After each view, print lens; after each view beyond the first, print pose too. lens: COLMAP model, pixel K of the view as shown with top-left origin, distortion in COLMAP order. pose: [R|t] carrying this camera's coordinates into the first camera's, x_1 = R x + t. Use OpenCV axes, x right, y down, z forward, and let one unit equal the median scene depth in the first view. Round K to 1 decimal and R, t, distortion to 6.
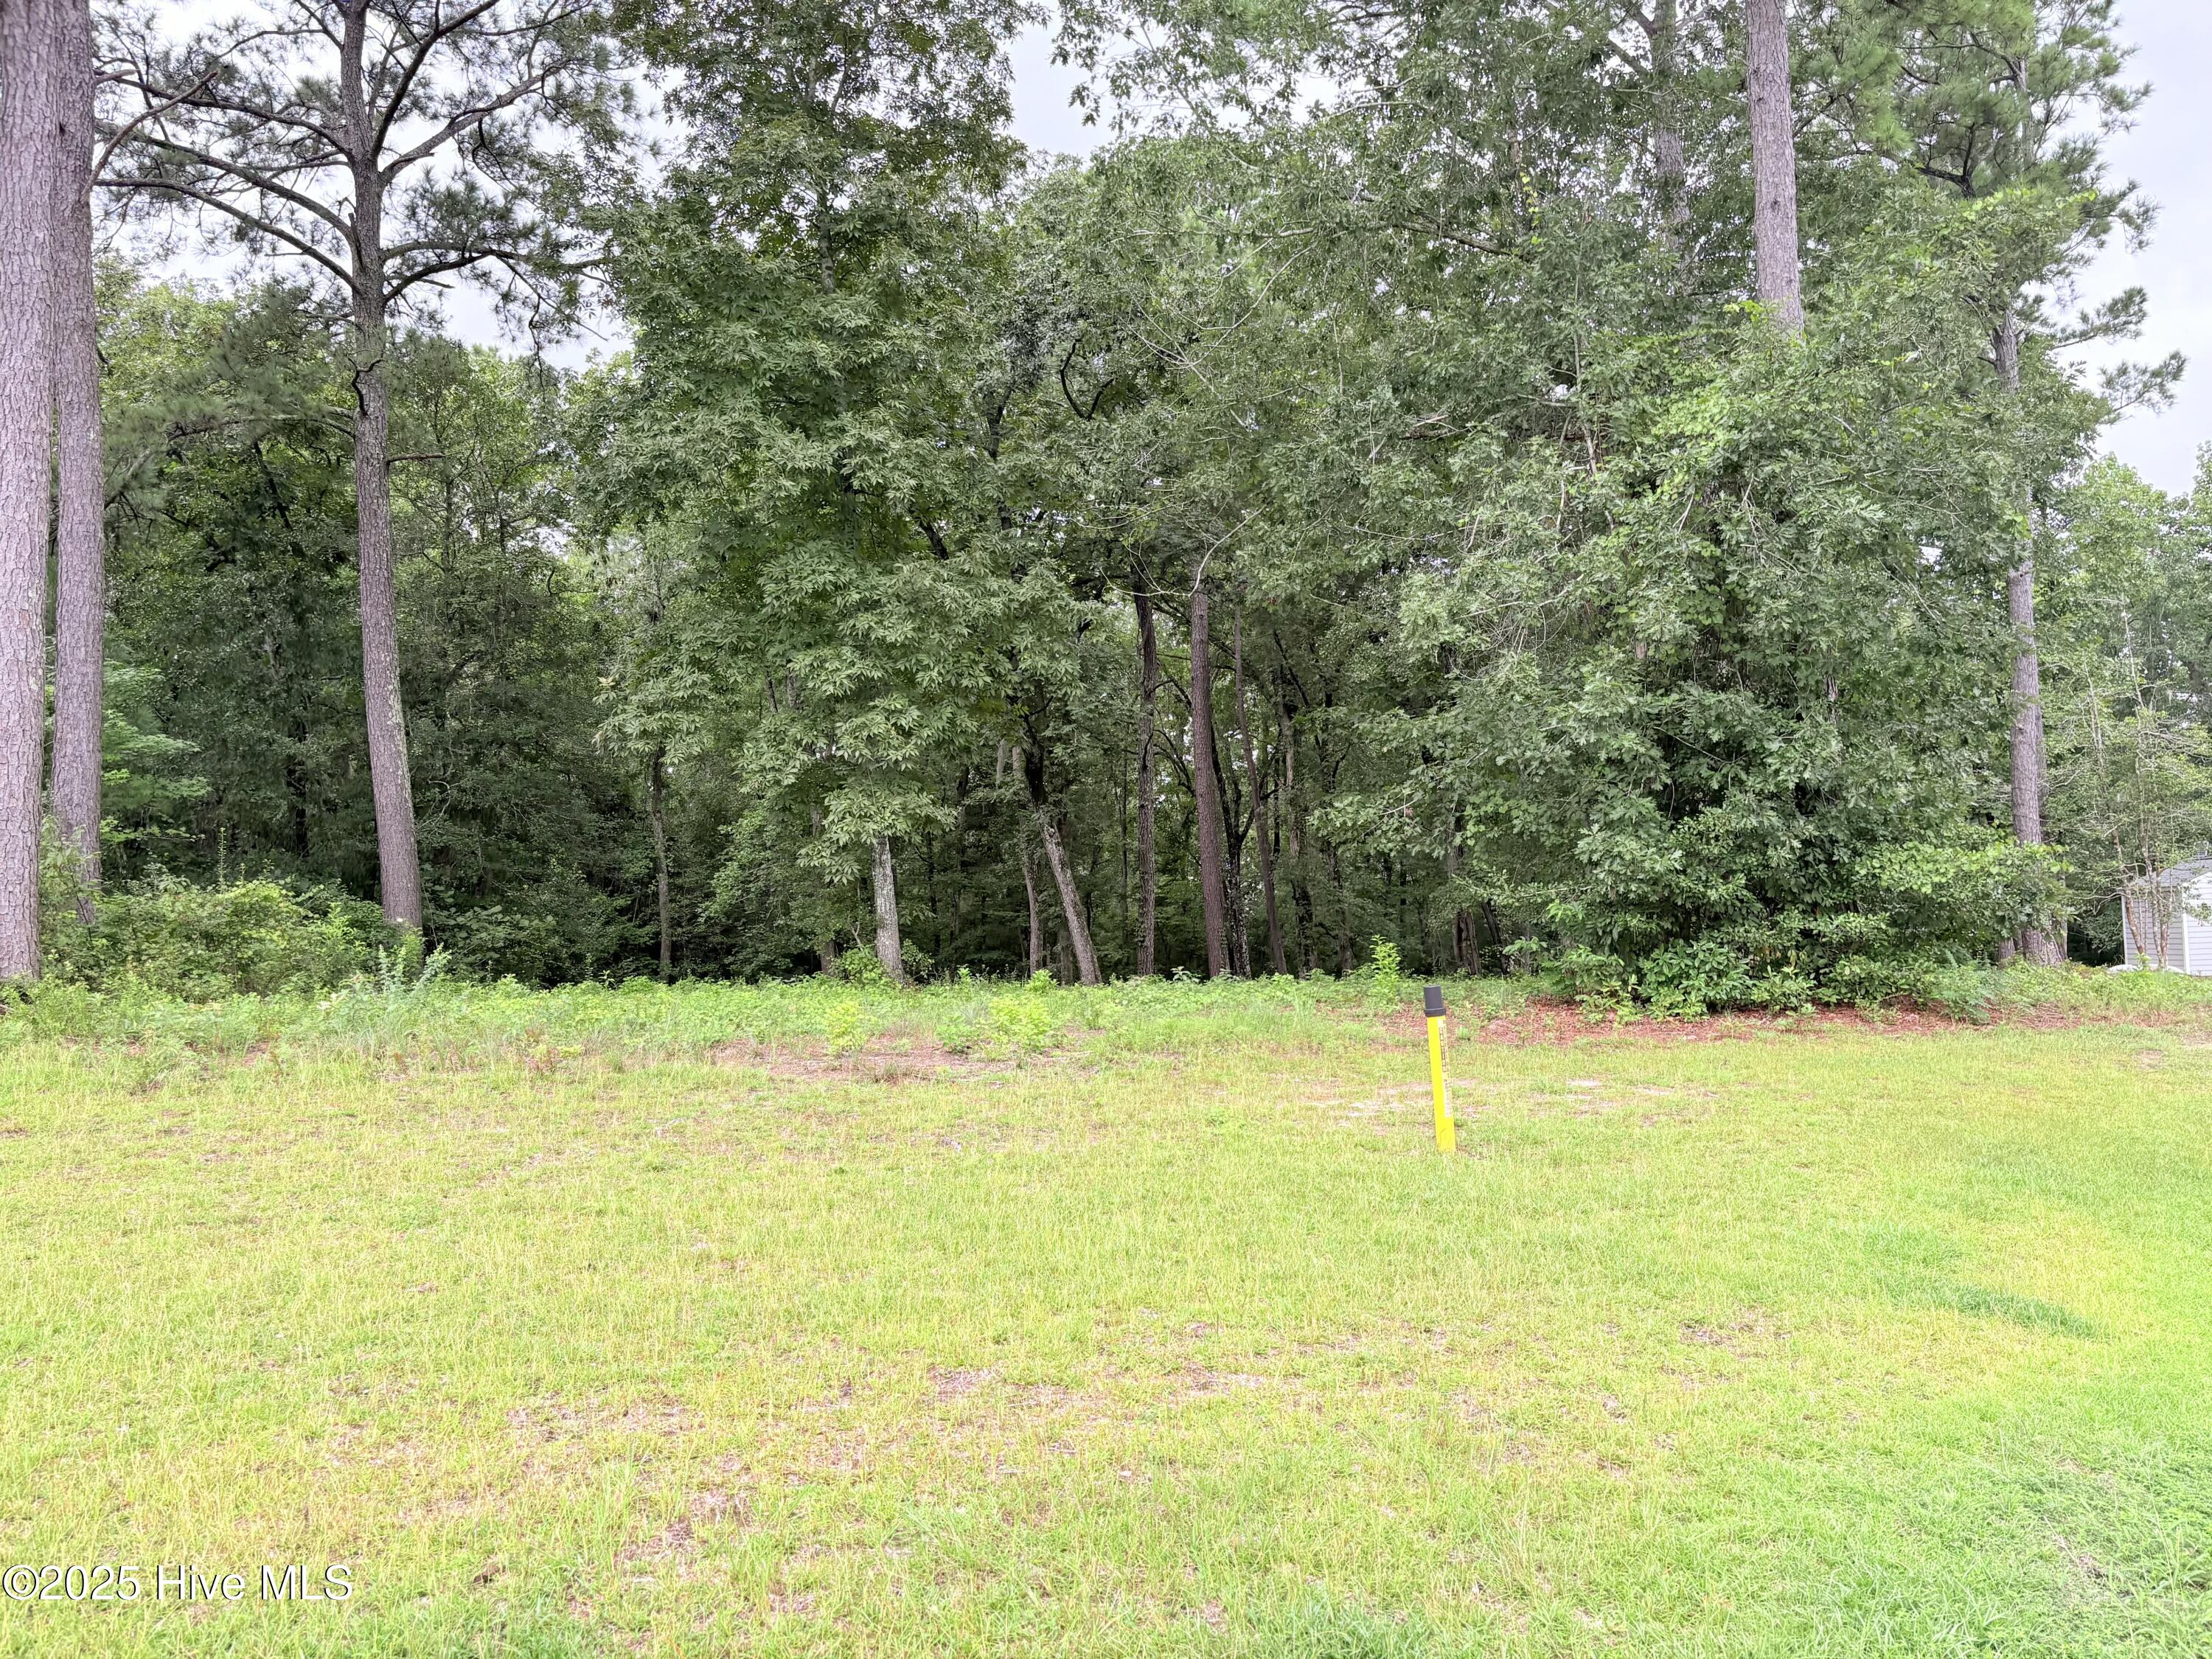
lens RADIAL K [[1656.1, 0, 1104.6], [0, 1656.1, 826.7], [0, 0, 1]] dist [0.074172, -0.023817]
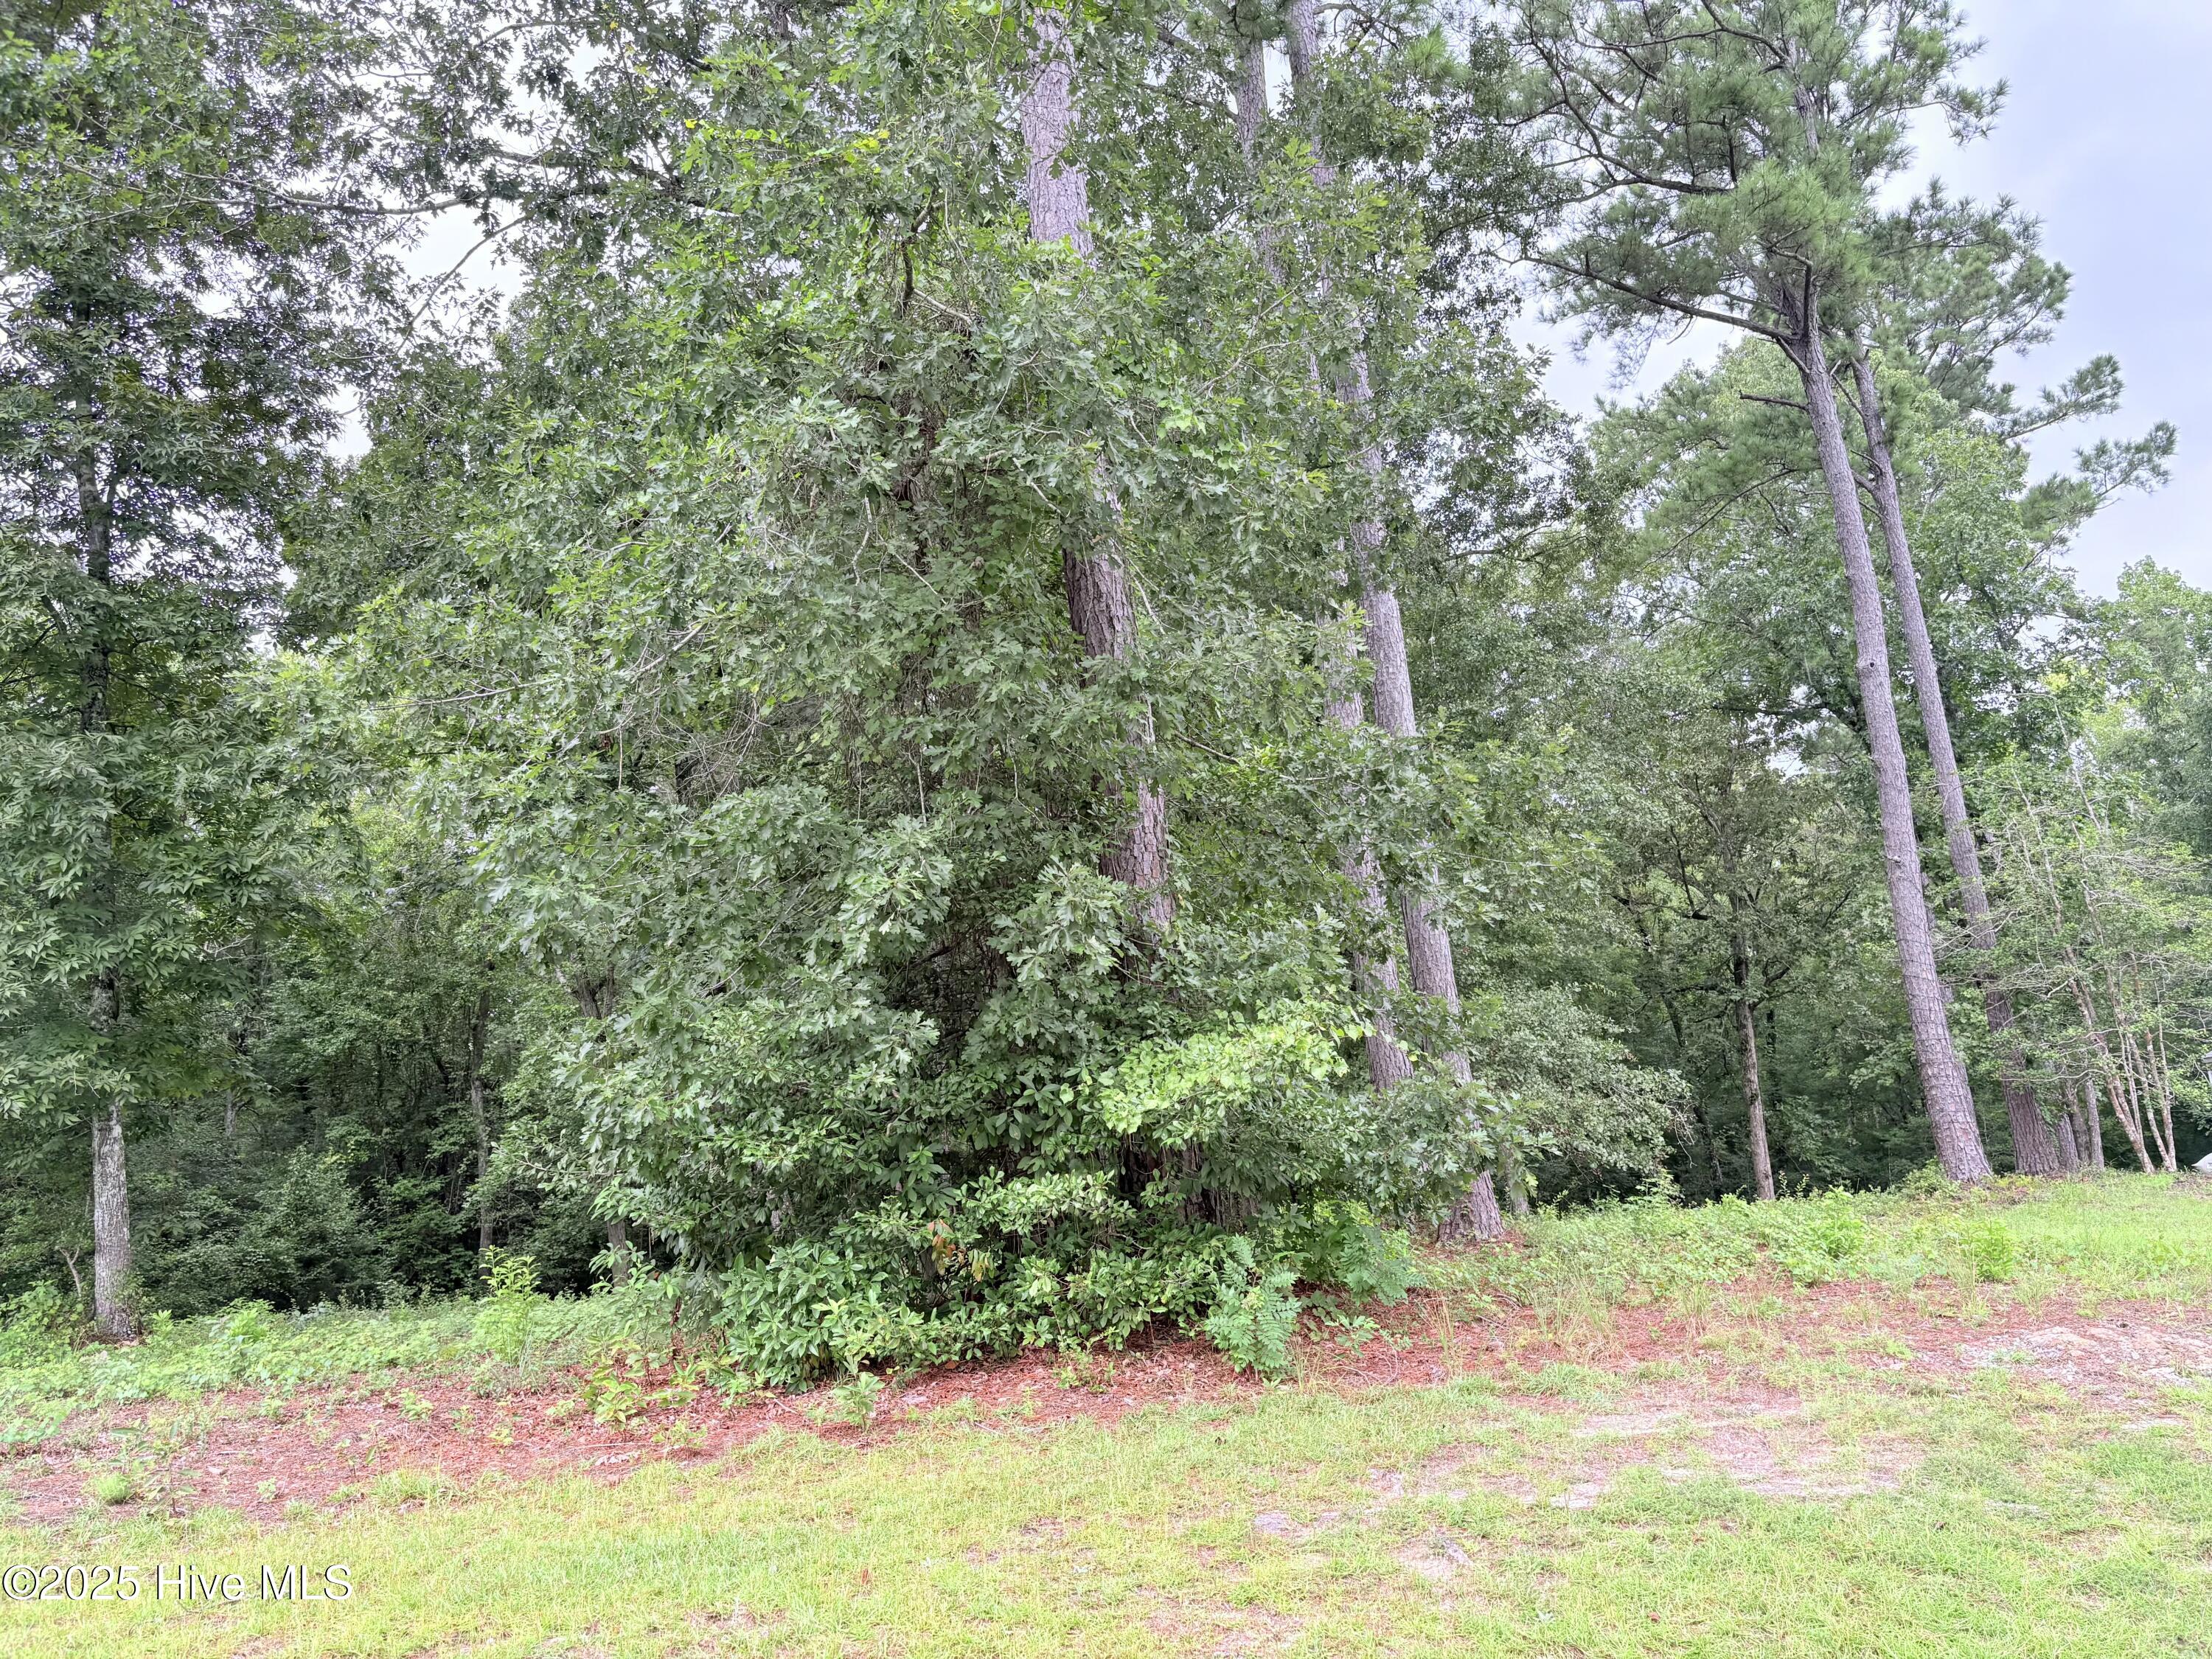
lens RADIAL K [[1656.1, 0, 1100.3], [0, 1656.1, 834.0], [0, 0, 1]] dist [0.074172, -0.023817]
pose [[0.993933, -0.074870, -0.080573, 0.373840], [0.063465, 0.988698, -0.135822, 0.013068], [0.089831, 0.129885, 0.987451, 0.341835]]
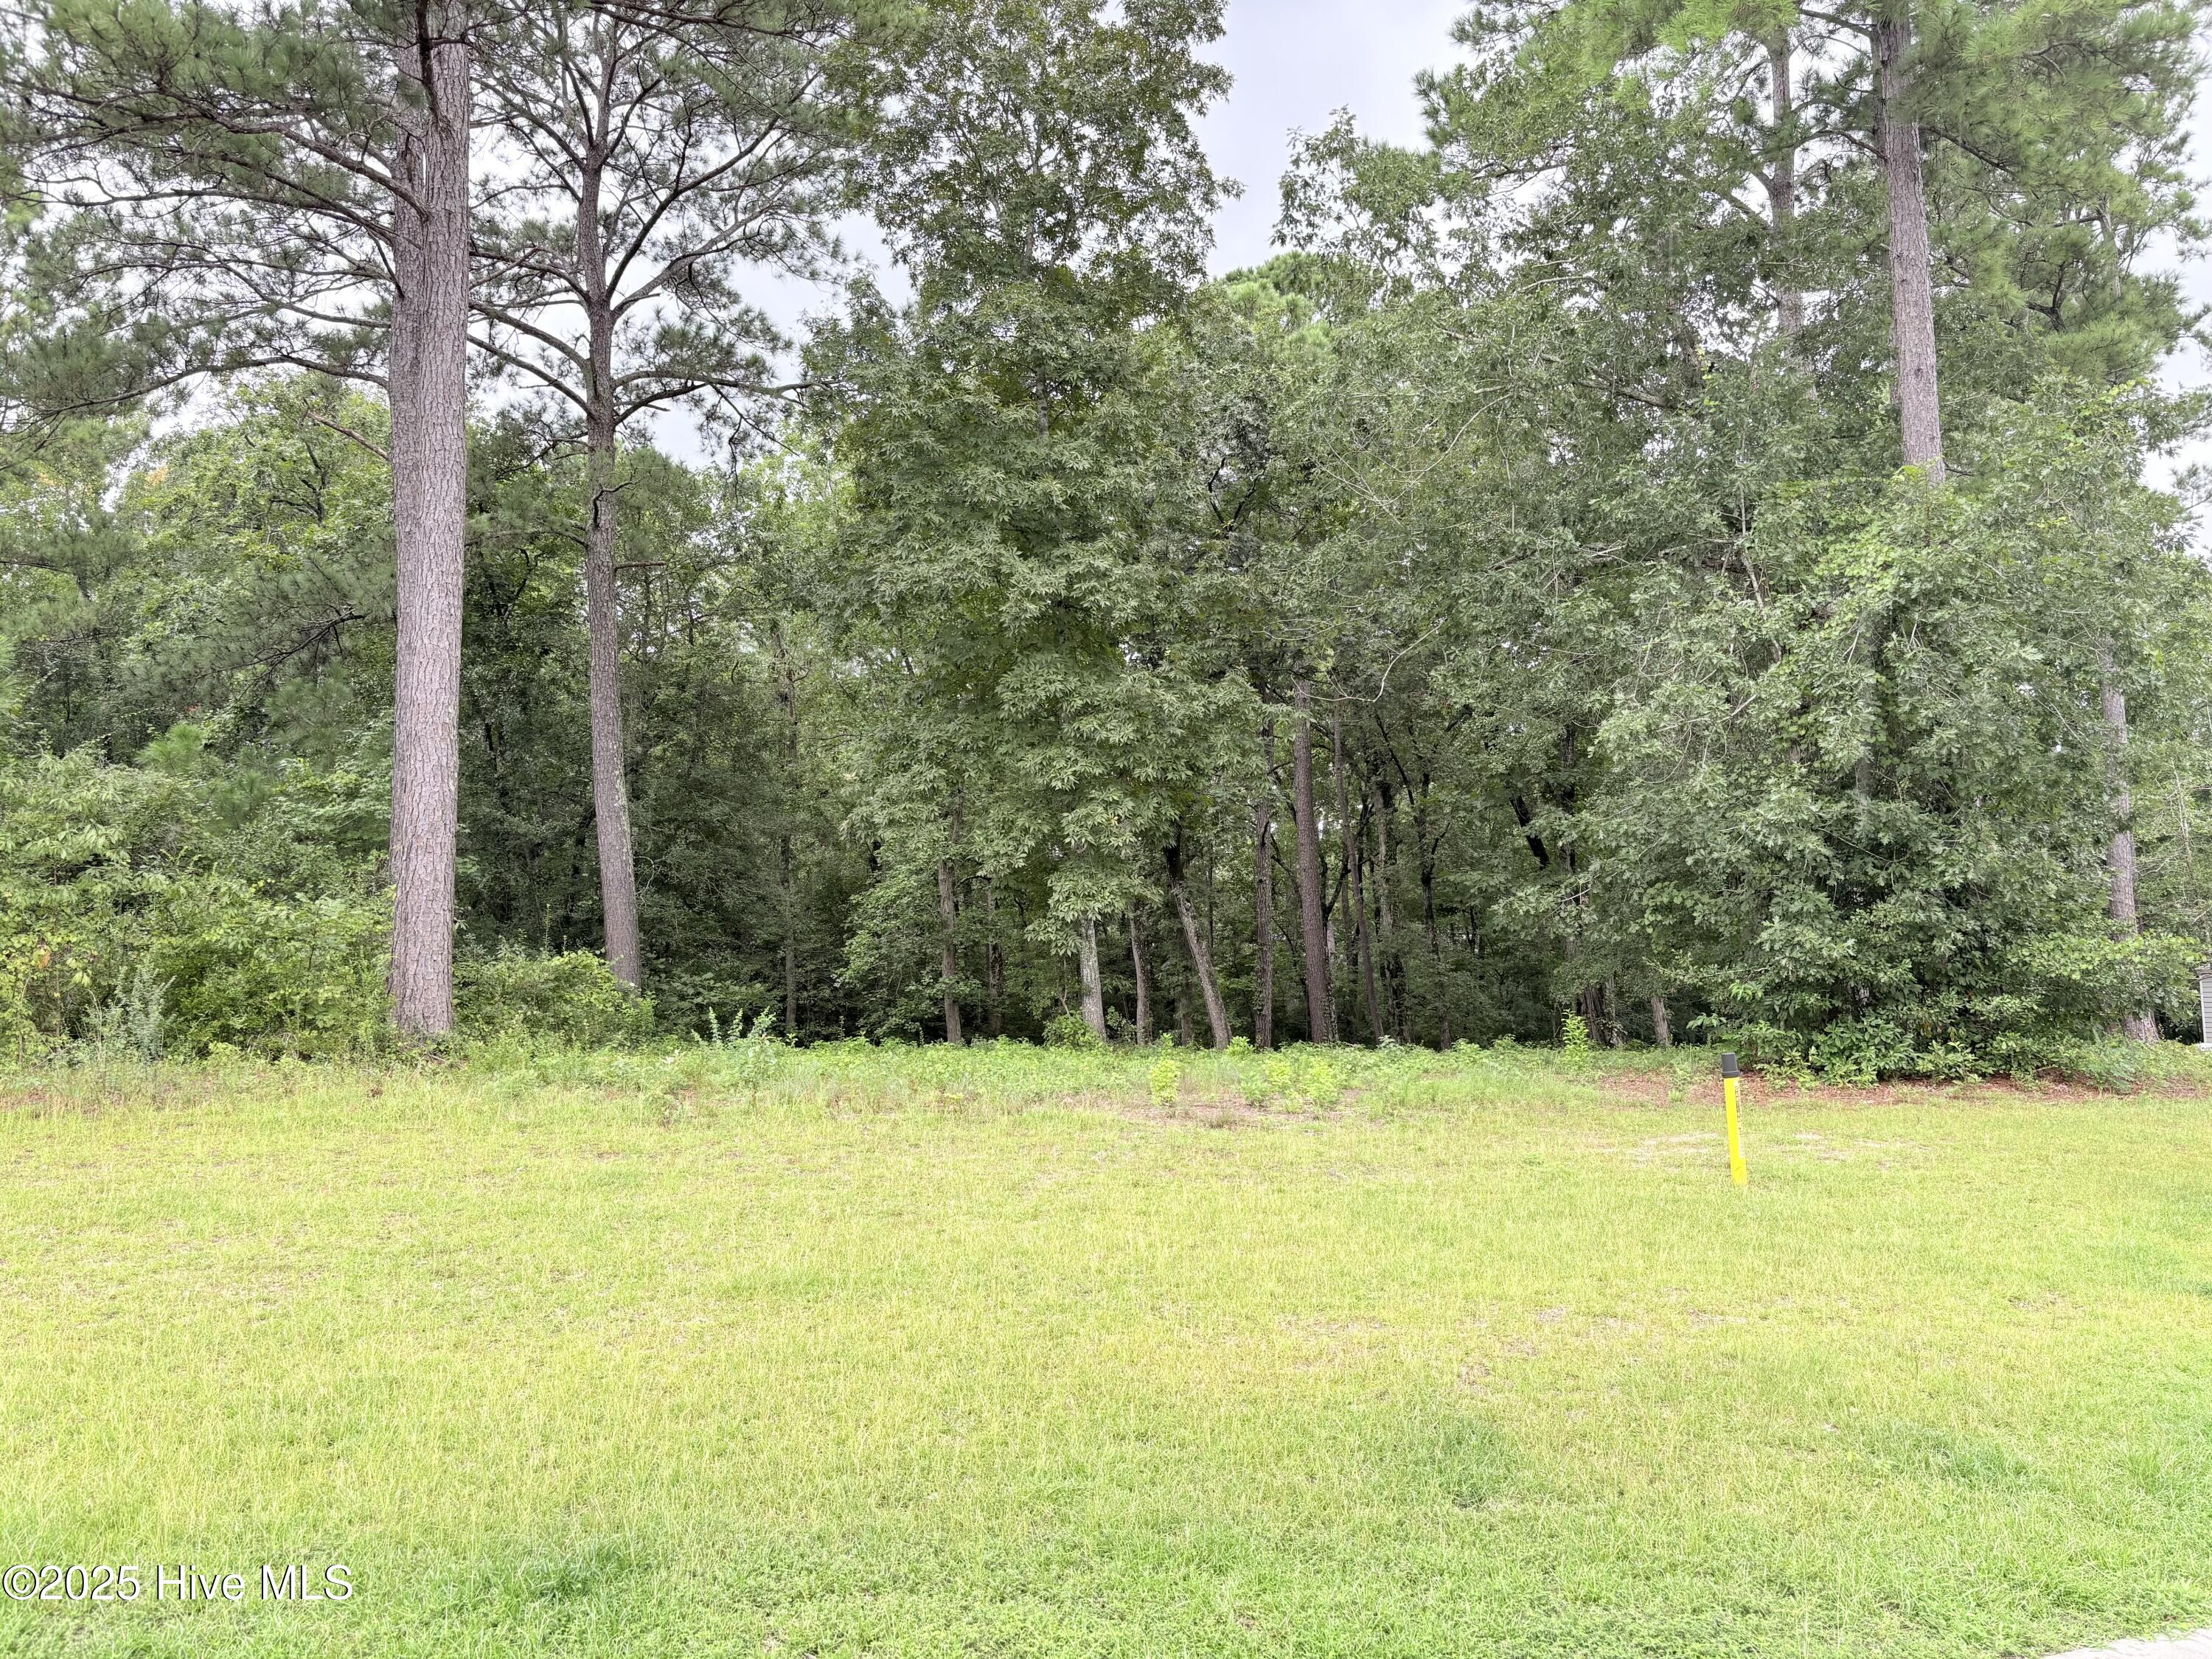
lens RADIAL K [[1656.1, 0, 1113.5], [0, 1656.1, 842.6], [0, 0, 1]] dist [0.074172, -0.023817]
pose [[0.999809, 0.007499, -0.018026, -0.103938], [-0.008027, 0.999534, -0.029440, -0.009960], [0.017796, 0.029579, 0.999404, -0.119095]]
